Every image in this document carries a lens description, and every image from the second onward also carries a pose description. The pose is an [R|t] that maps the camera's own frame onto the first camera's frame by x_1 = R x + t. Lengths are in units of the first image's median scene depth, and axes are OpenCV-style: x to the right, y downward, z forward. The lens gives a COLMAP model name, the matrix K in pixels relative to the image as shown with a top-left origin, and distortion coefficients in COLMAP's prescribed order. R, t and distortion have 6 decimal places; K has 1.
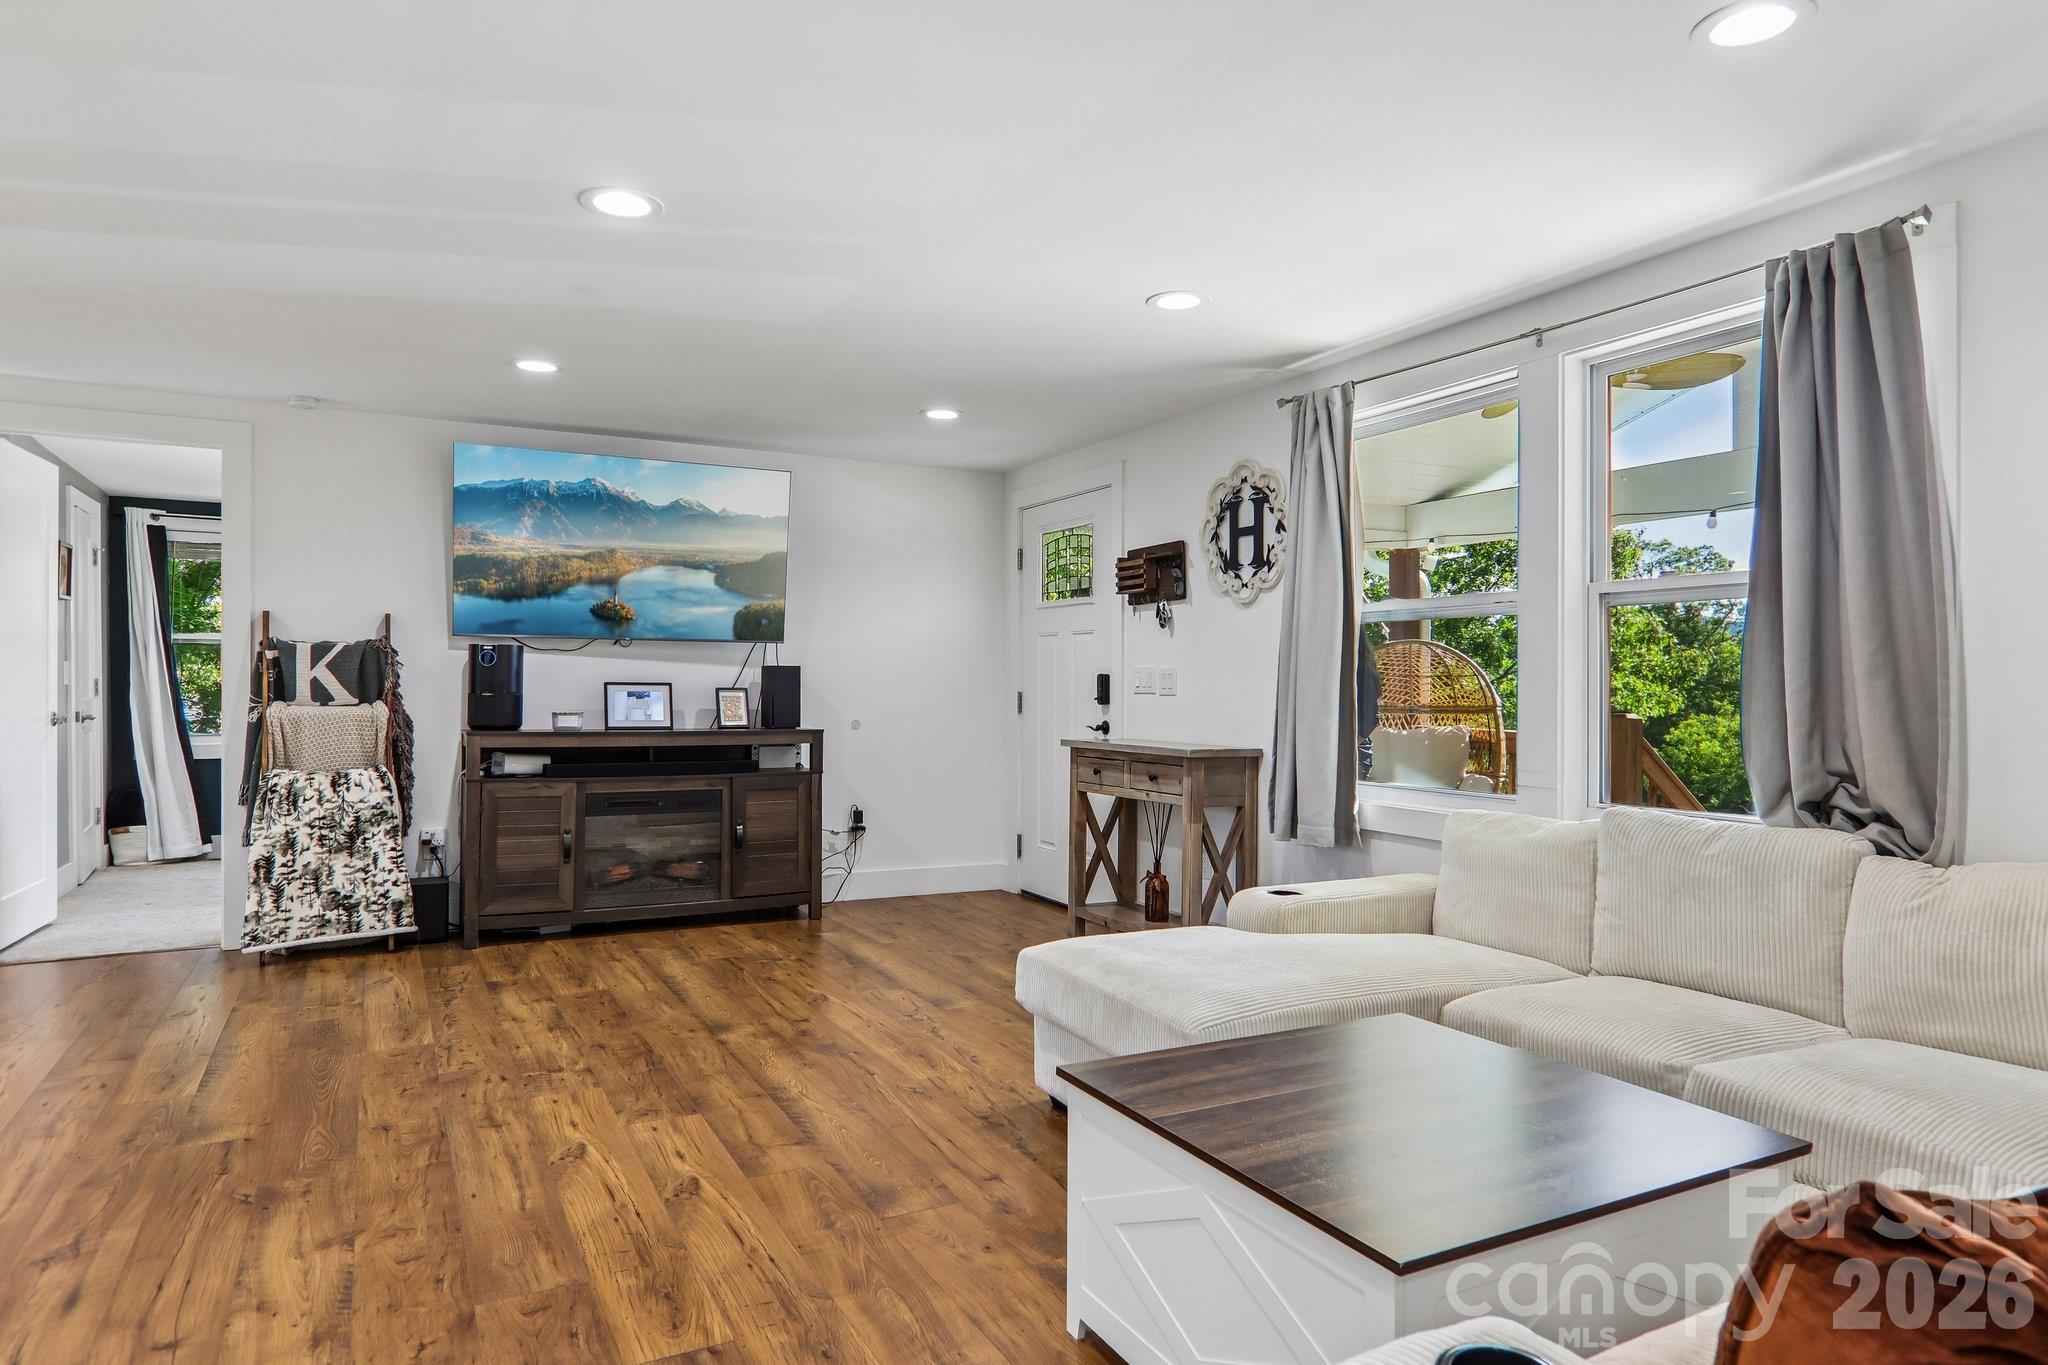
lens RADIAL K [[1209.4, 0, 1026.0], [0, 1209.4, 689.3], [0, 0, 1]] dist [0.022208, -0.021070]
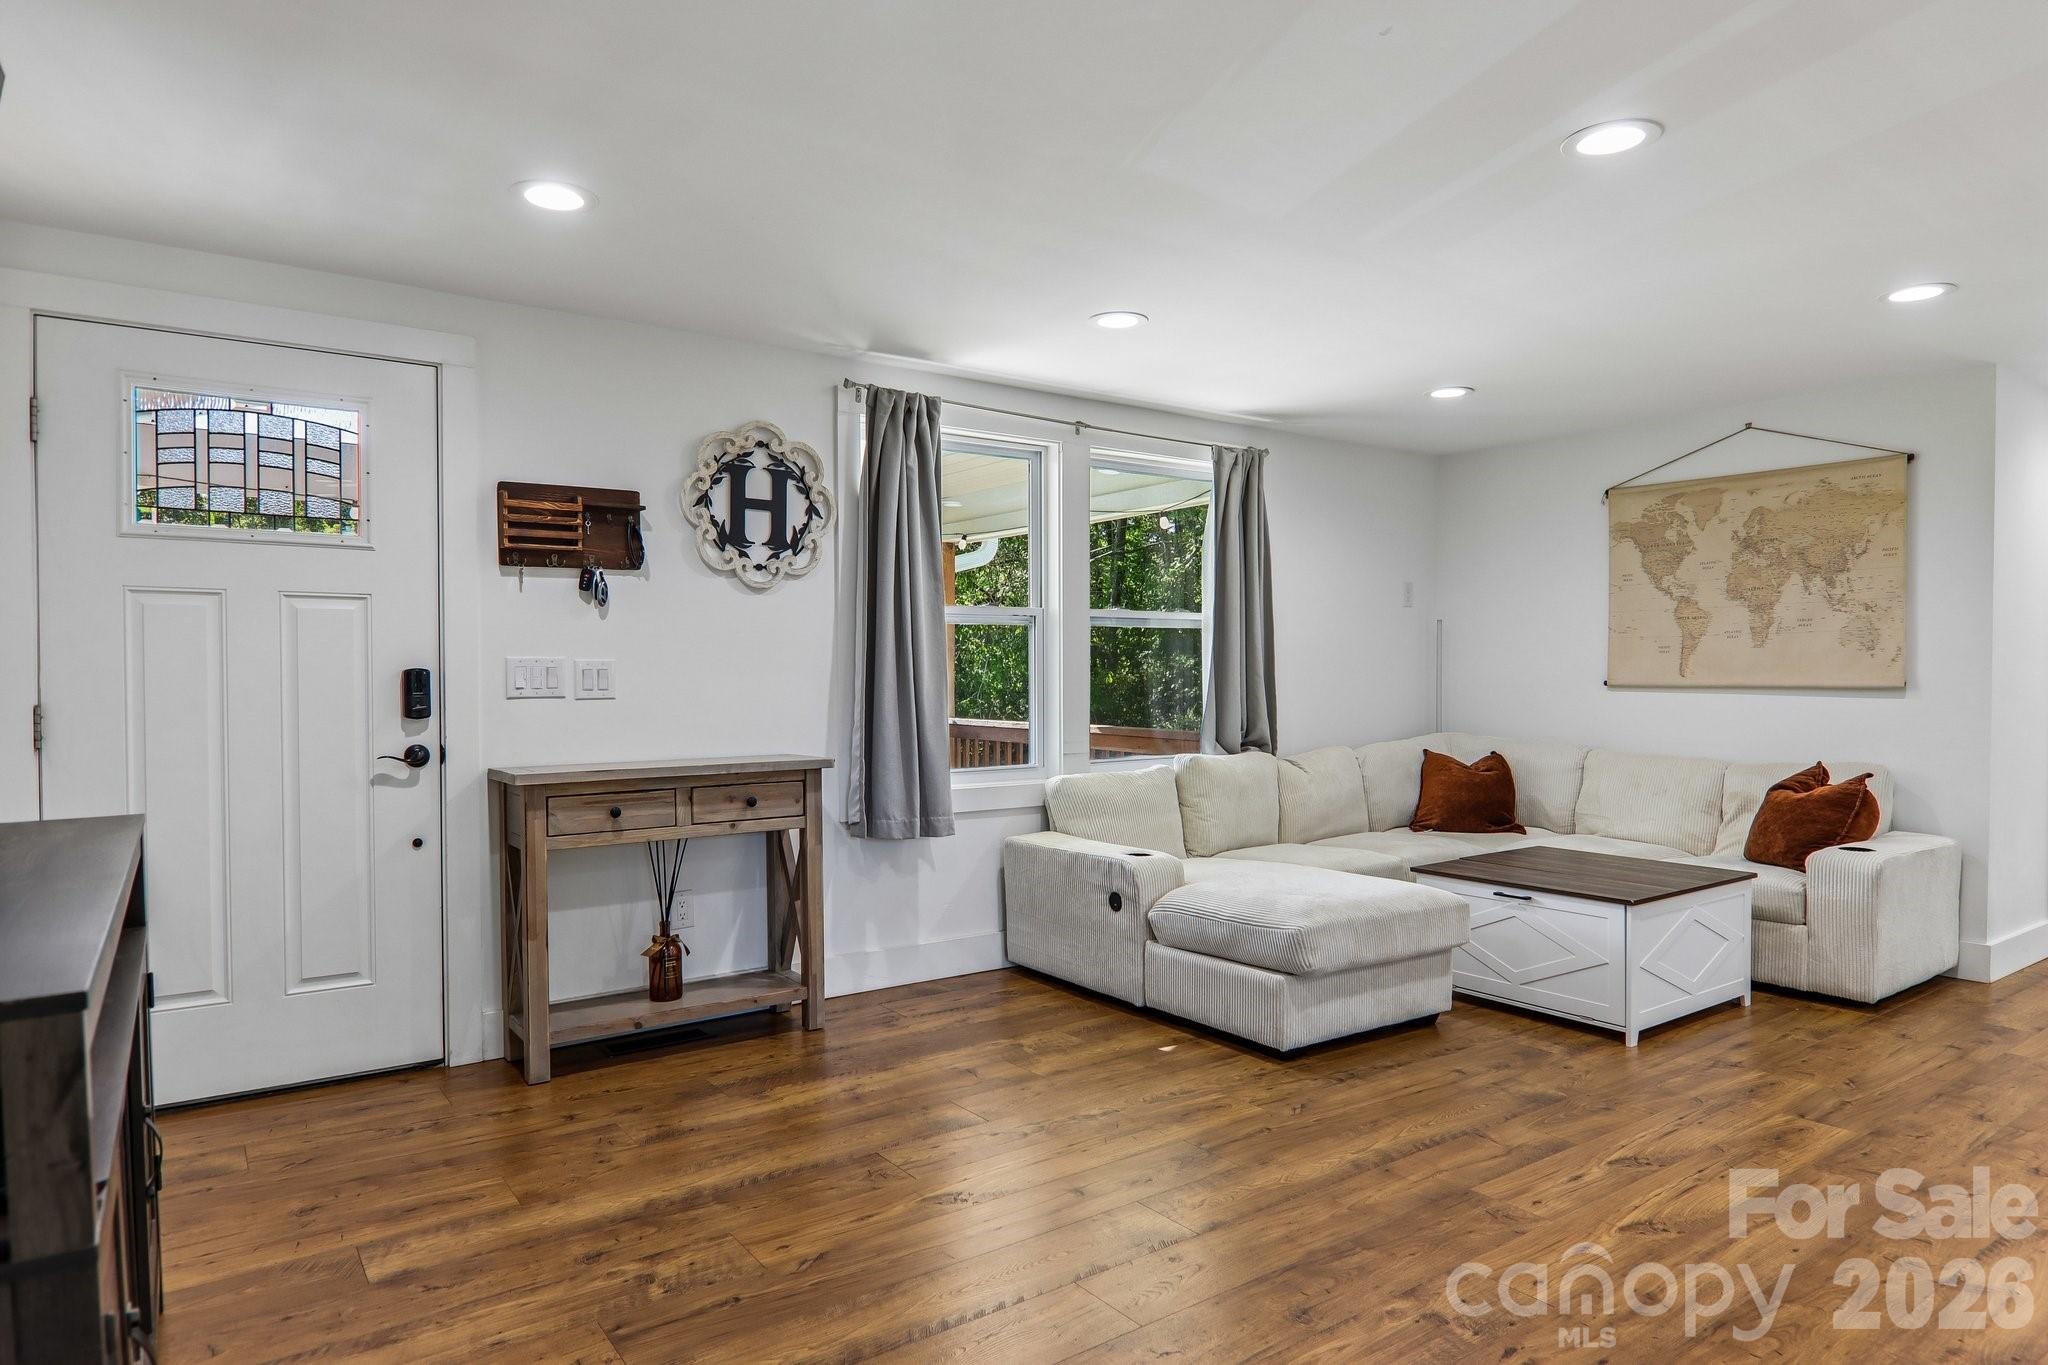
lens RADIAL K [[1189.6, 0, 1025.0], [0, 1189.6, 699.4], [0, 0, 1]] dist [0.009055, -0.022533]
pose [[-0.129713, -0.025748, 0.991217, -0.676075], [0.007100, 0.999613, 0.026896, -0.013135], [-0.991526, 0.010527, -0.129480, 0.910920]]
